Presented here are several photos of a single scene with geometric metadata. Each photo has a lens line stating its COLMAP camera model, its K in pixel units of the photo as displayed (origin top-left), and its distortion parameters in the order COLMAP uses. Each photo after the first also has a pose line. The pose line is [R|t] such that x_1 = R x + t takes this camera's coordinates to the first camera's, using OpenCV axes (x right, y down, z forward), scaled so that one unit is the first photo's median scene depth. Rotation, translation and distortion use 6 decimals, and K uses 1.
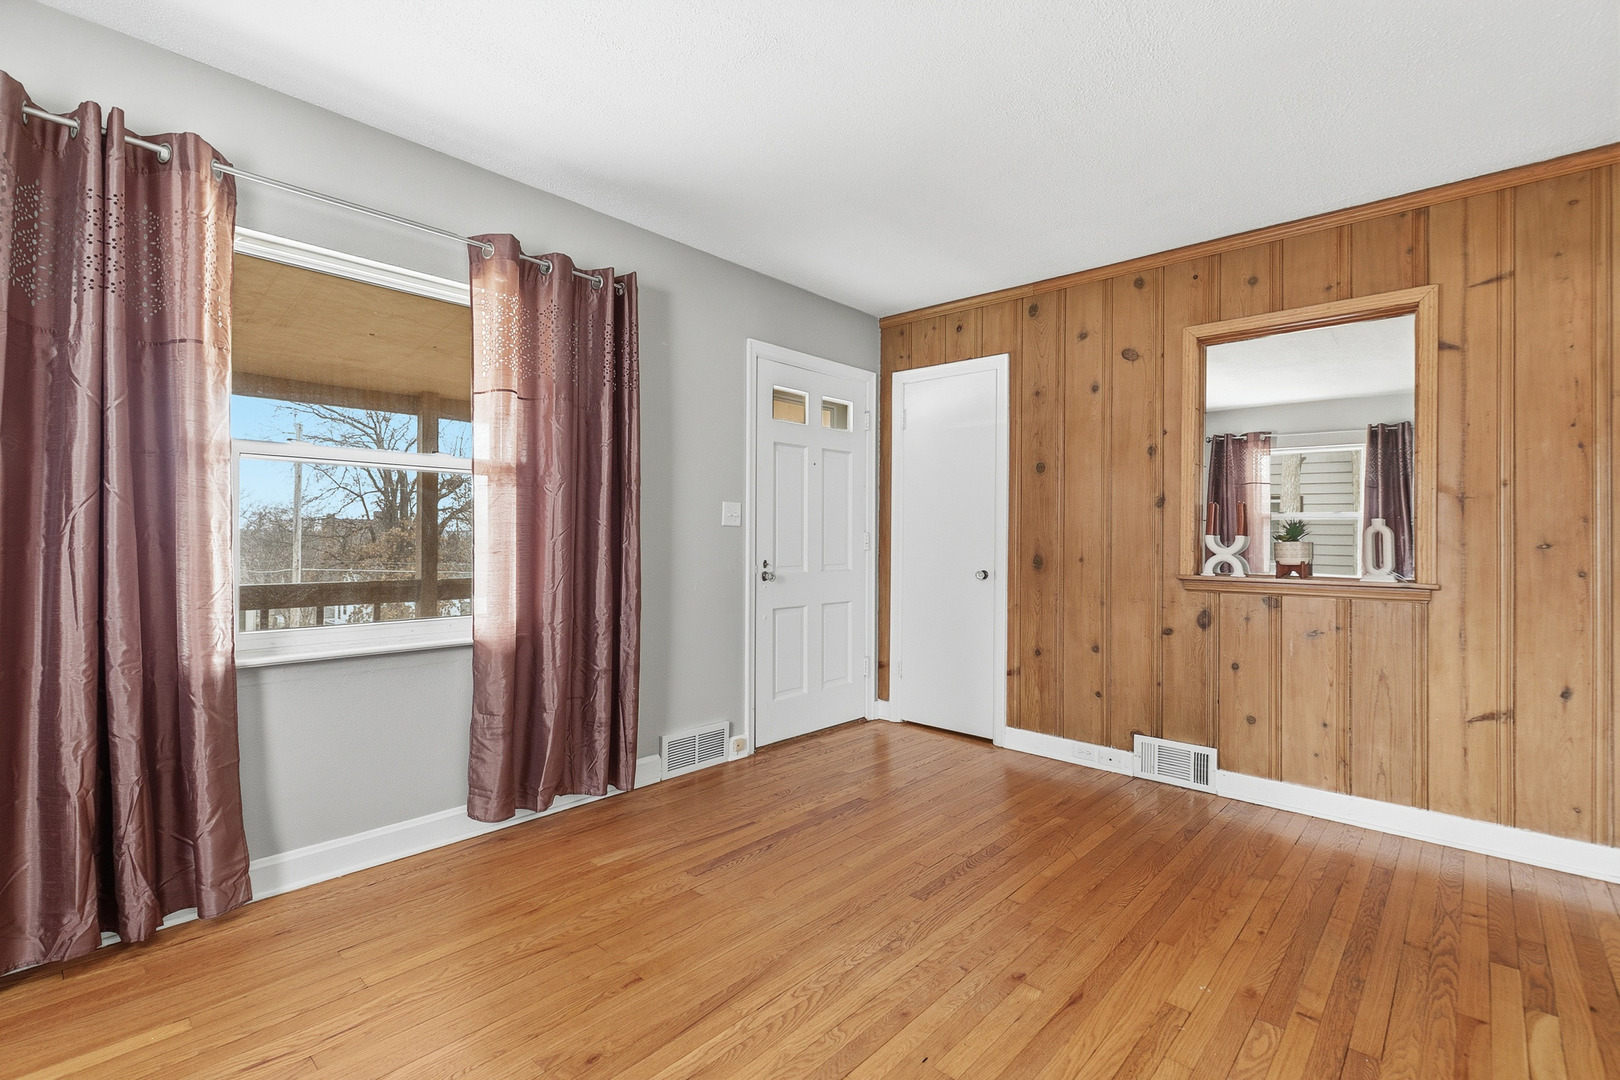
lens RADIAL K [[738.0, 0, 807.8], [0, 738.0, 534.5], [0, 0, 1]] dist [0.008716, -0.002082]
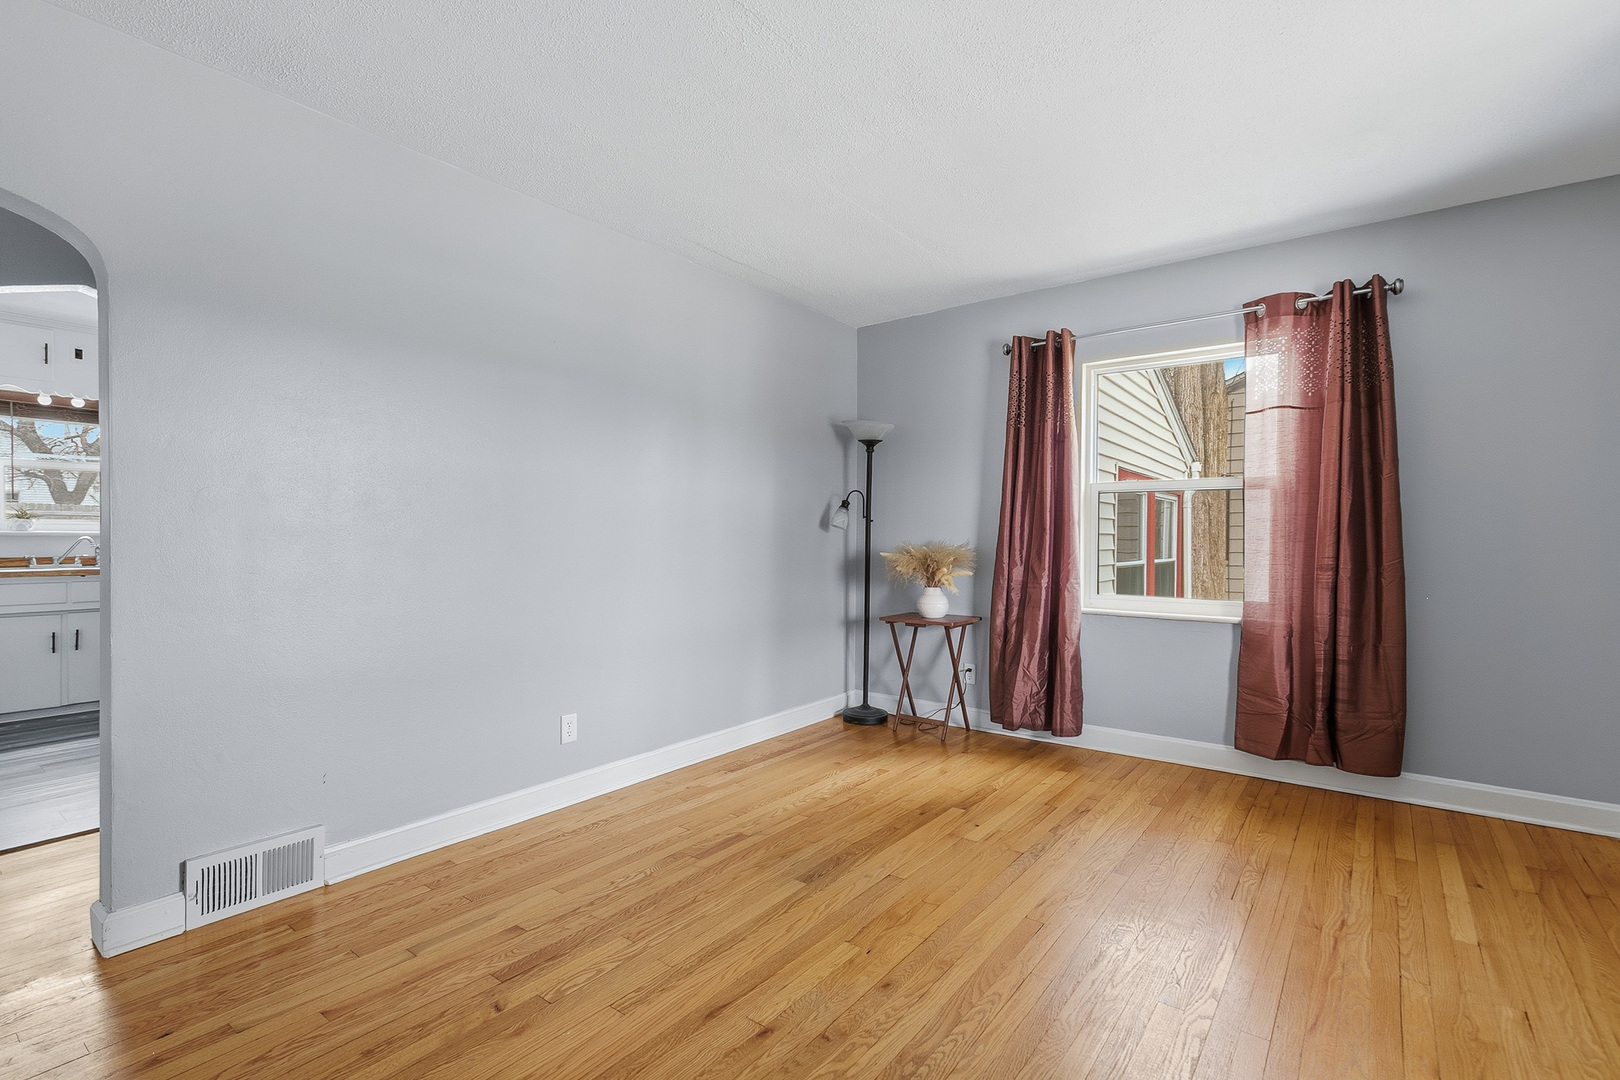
lens RADIAL K [[738.0, 0, 800.8], [0, 738.0, 541.7], [0, 0, 1]] dist [0.008716, -0.002082]
pose [[-0.997101, -0.009277, -0.075528, 0.189814], [-0.009645, 0.999943, 0.004510, 0.001751], [0.075481, 0.005226, -0.997134, 1.132305]]
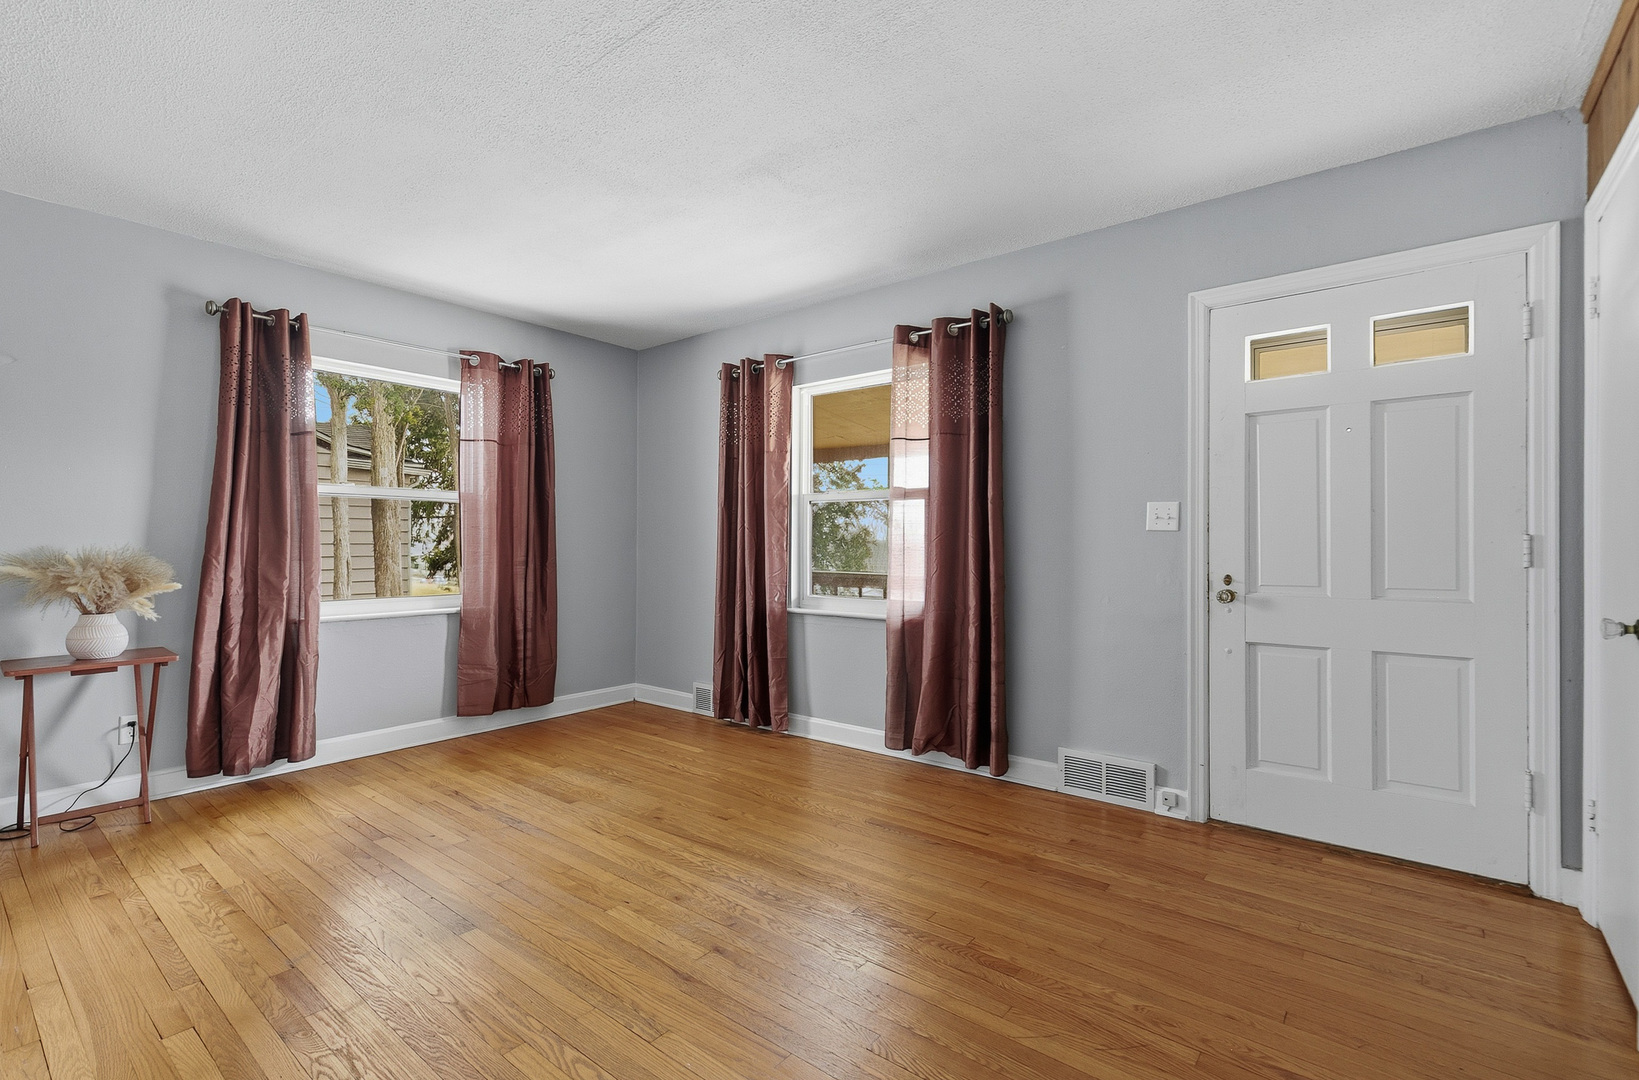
lens RADIAL K [[749.1, 0, 794.5], [0, 749.1, 545.3], [0, 0, 1]] dist [0.003547, -0.000304]
pose [[0.036727, -0.006549, -0.999304, 0.825743], [0.002290, 0.999976, -0.006469, 0.010736], [0.999323, -0.002051, 0.036741, 0.641527]]
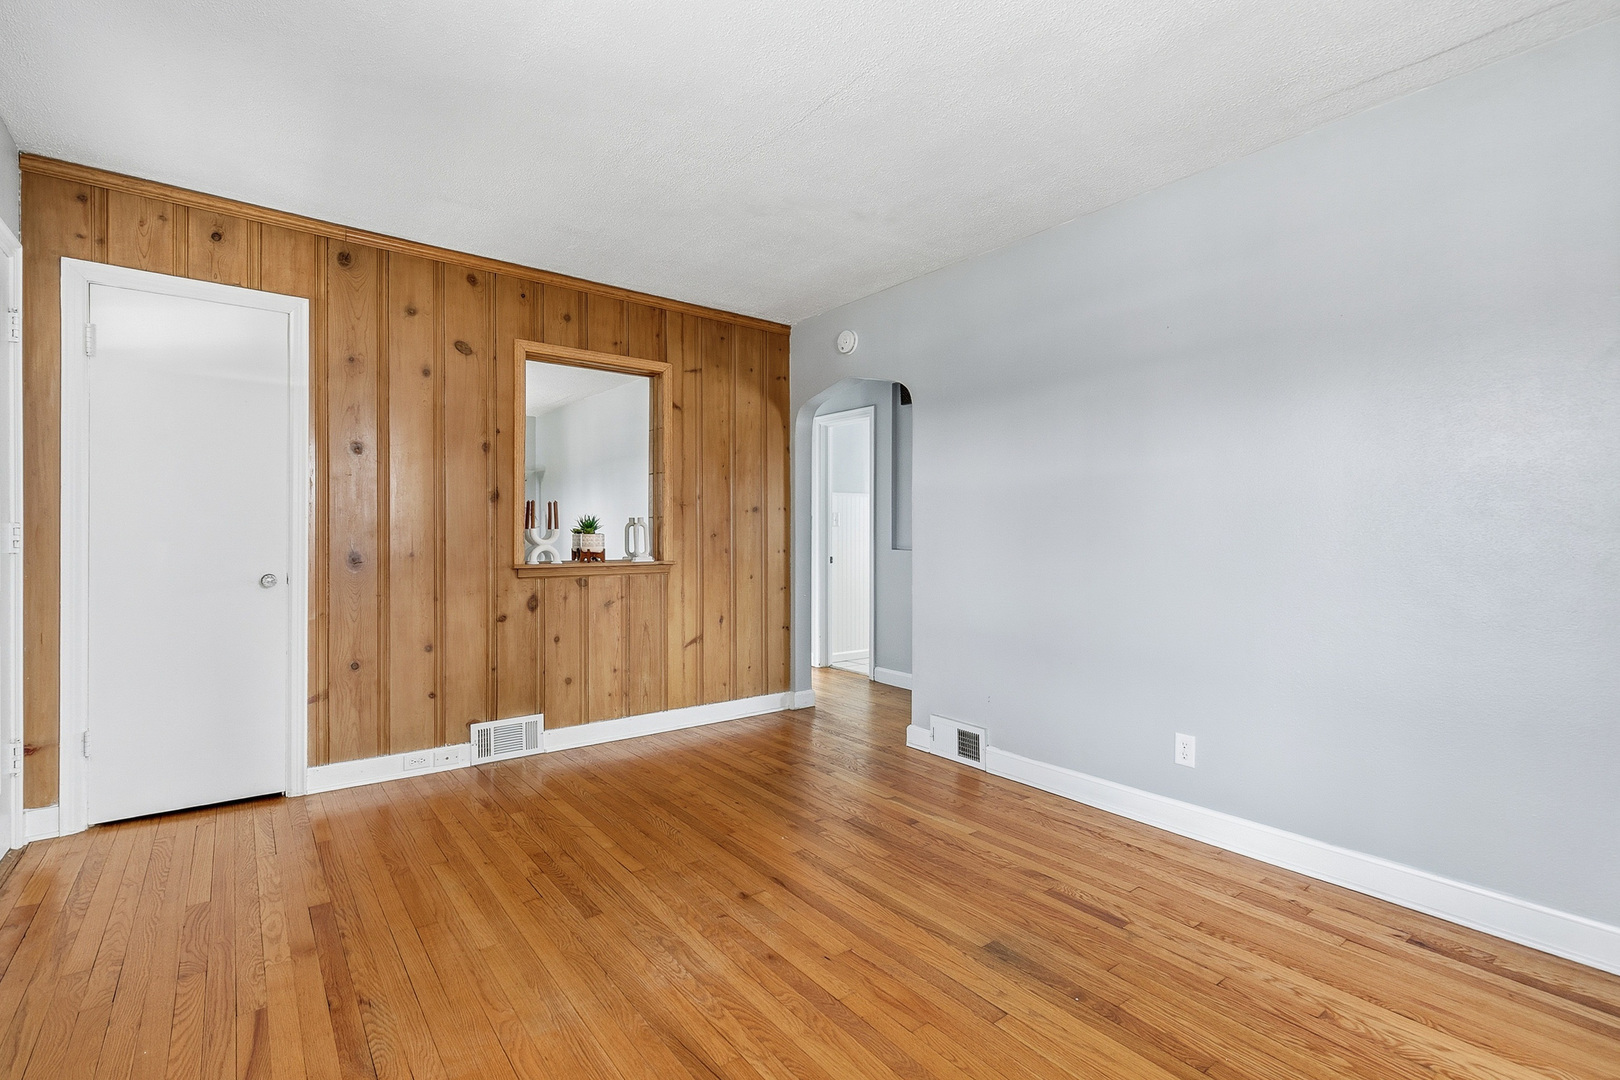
lens RADIAL K [[738.0, 0, 807.4], [0, 738.0, 532.4], [0, 0, 1]] dist [0.008716, -0.002082]
pose [[0.165299, -0.008394, 0.986208, -0.535188], [-0.007692, 0.999922, 0.009800, -0.007804], [-0.986213, -0.009205, 0.165222, 0.419936]]
